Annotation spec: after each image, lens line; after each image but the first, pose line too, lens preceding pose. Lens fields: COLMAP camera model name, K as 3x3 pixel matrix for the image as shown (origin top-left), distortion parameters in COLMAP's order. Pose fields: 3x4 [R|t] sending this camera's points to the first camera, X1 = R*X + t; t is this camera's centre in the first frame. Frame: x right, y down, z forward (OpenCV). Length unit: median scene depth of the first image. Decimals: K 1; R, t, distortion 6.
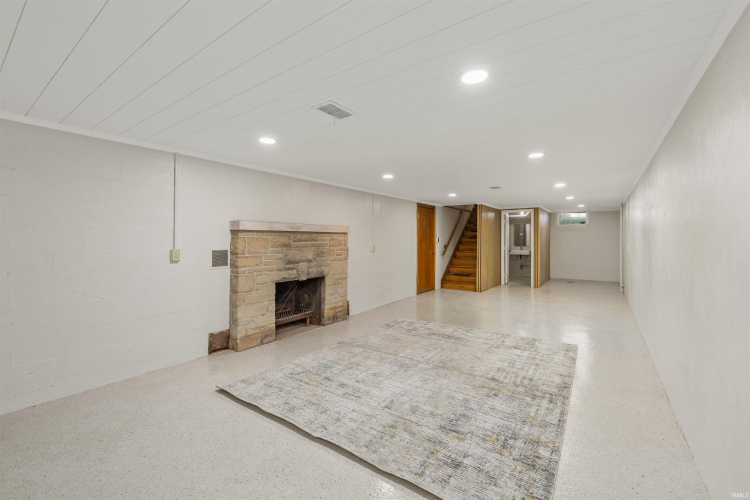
lens RADIAL K [[318.0, 0, 374.3], [0, 318.0, 246.1], [0, 0, 1]] dist [0.002056, 0.000273]
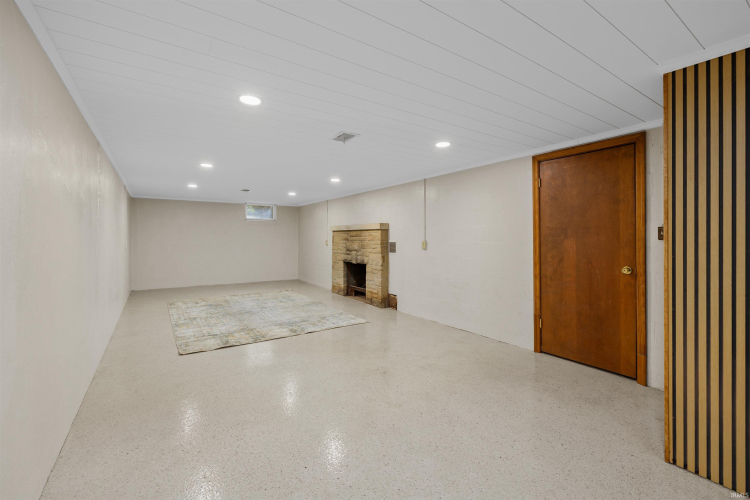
lens RADIAL K [[318.0, 0, 368.7], [0, 318.0, 234.5], [0, 0, 1]] dist [0.002056, 0.000273]
pose [[-0.354967, 0.000440, -0.934879, 1.049636], [-0.007093, 0.999970, 0.003164, -0.028672], [0.934852, 0.007755, -0.354954, 1.486913]]
